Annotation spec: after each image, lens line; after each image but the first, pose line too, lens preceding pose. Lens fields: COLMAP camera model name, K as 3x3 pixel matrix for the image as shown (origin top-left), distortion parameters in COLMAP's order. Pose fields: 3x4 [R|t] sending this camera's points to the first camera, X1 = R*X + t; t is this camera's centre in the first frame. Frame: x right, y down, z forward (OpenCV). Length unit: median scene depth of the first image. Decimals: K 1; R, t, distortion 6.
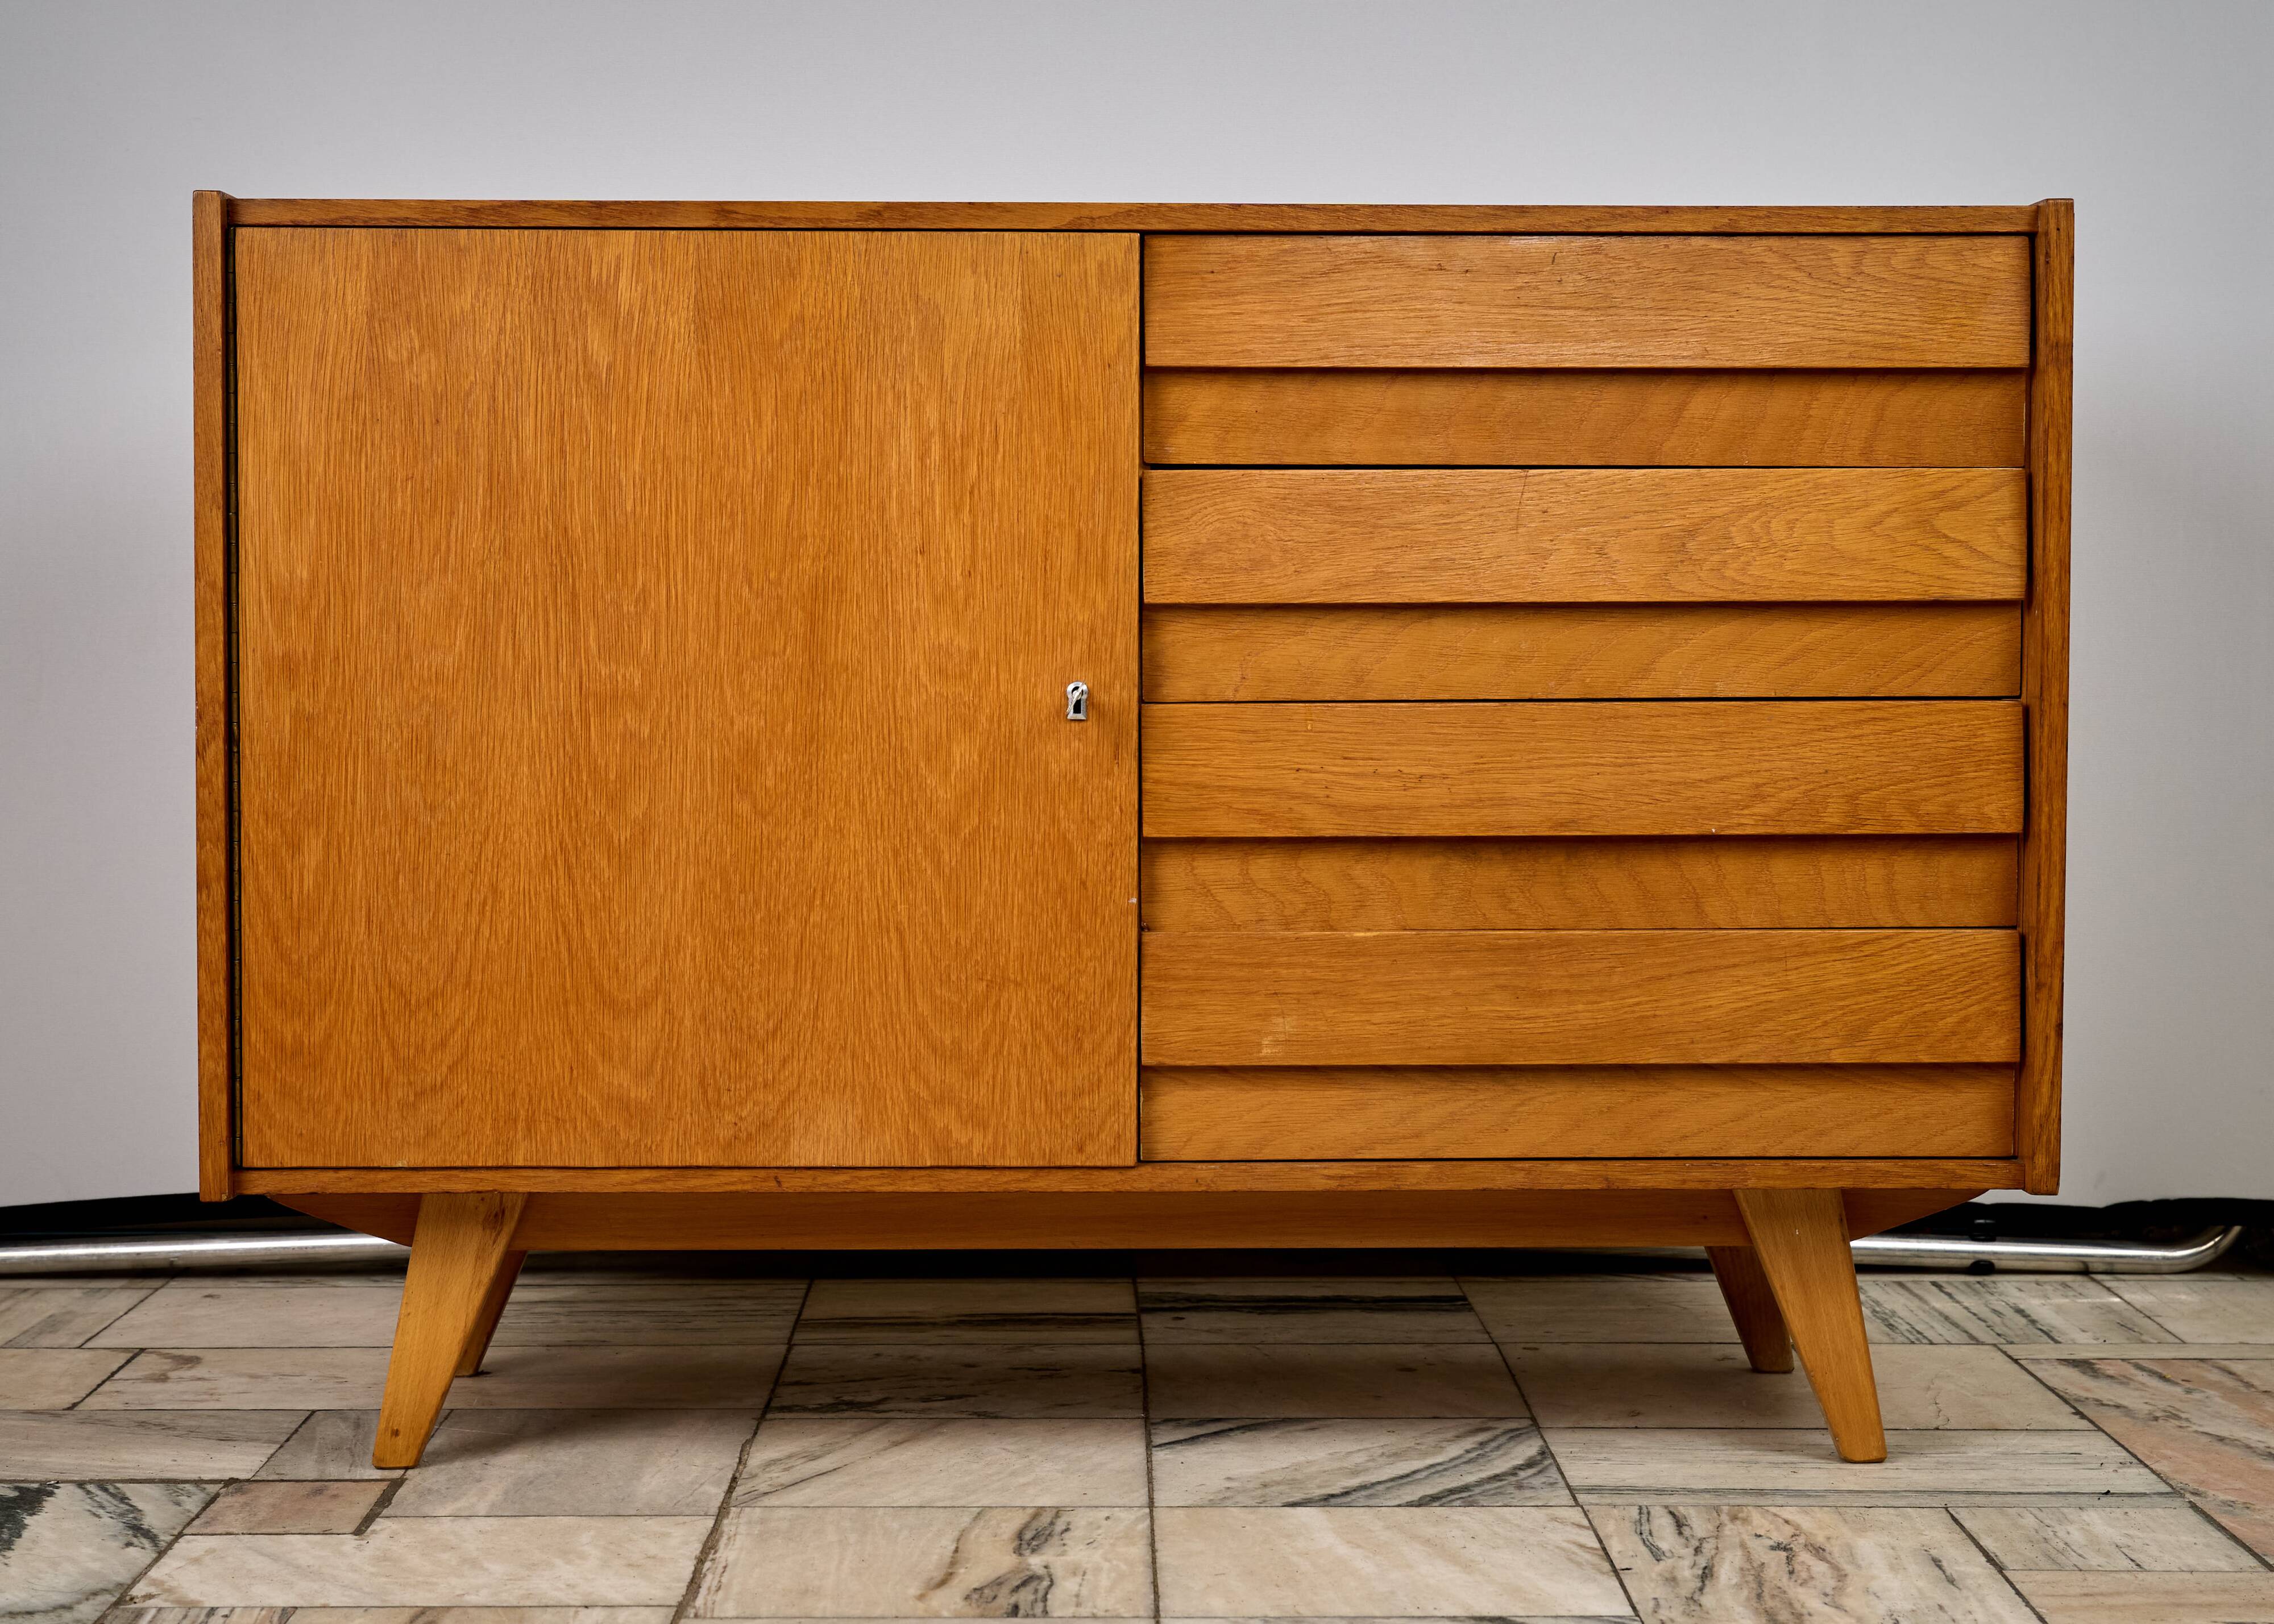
lens RADIAL K [[4512.0, 0, 1146.8], [0, 4512.0, 836.8], [0, 0, 1]] dist [0.038684, 0.000000]
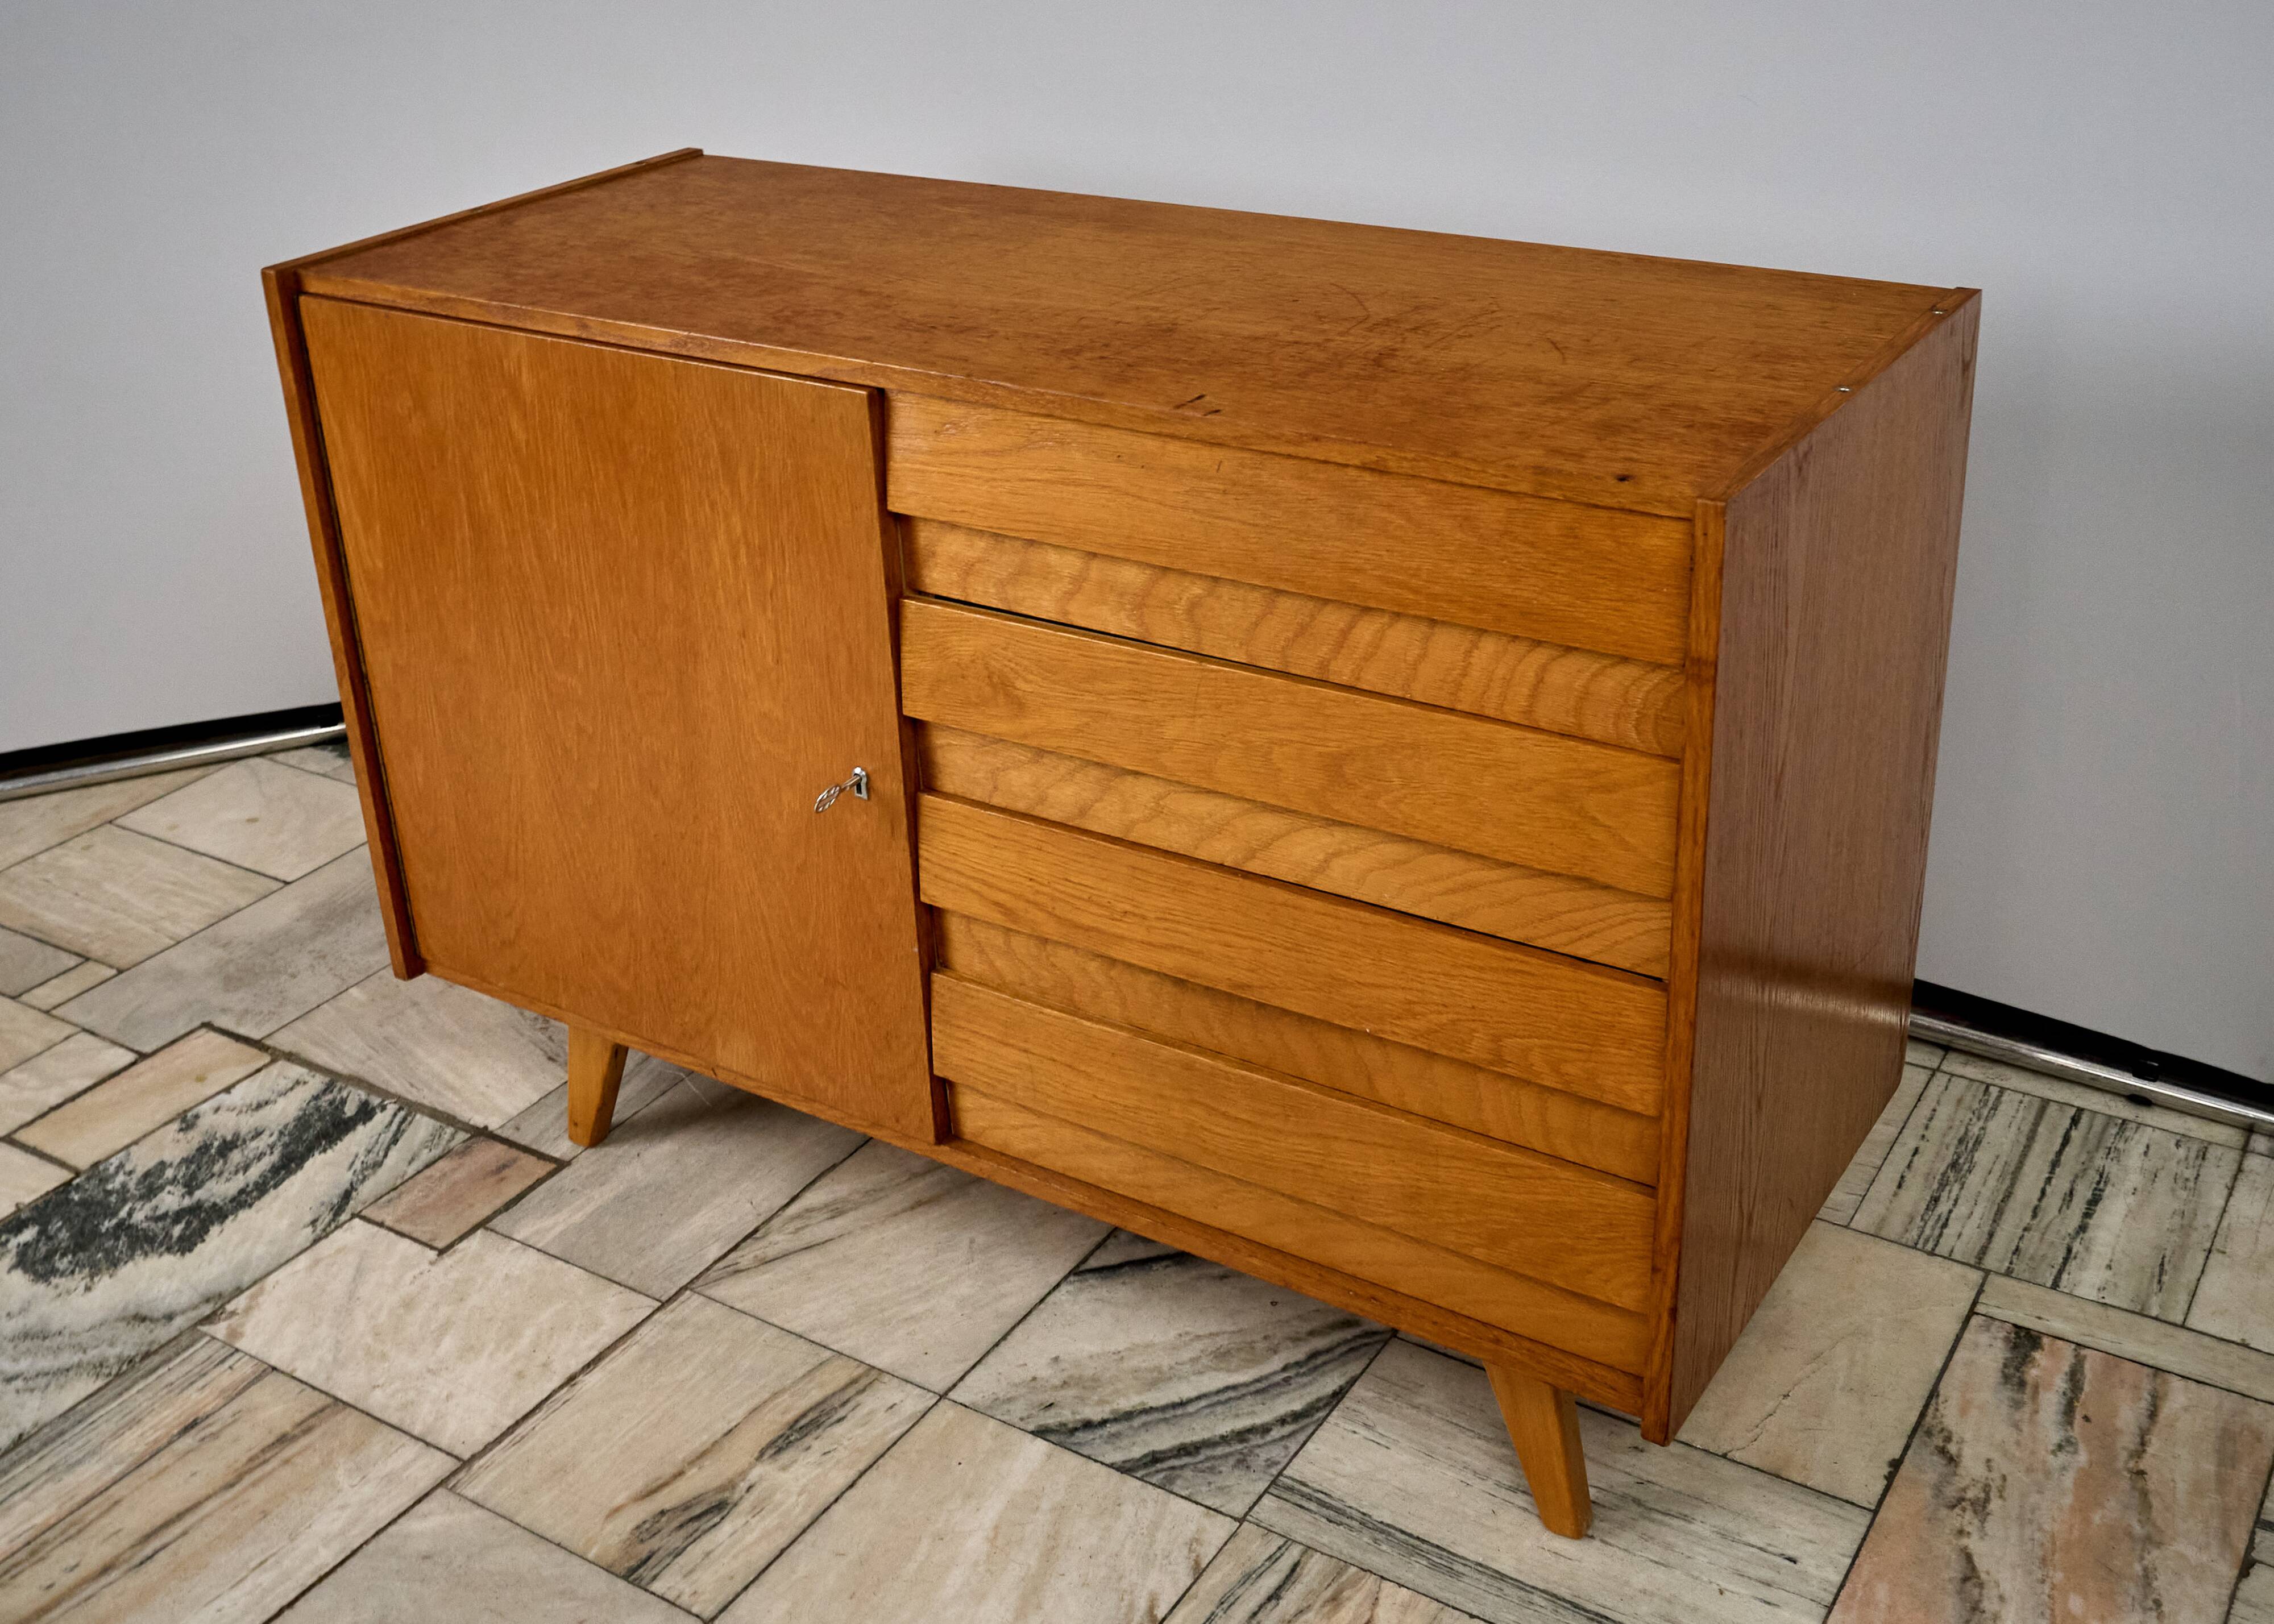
lens RADIAL K [[2405.3, 0, 1152.7], [0, 2405.3, 687.2], [0, 0, 1]] dist [-0.004509, 0.000000]
pose [[0.827983, 0.197647, -0.524767, 0.352784], [0.004384, 0.933514, 0.358513, -0.265664], [0.560736, -0.299143, 0.772068, 0.583676]]
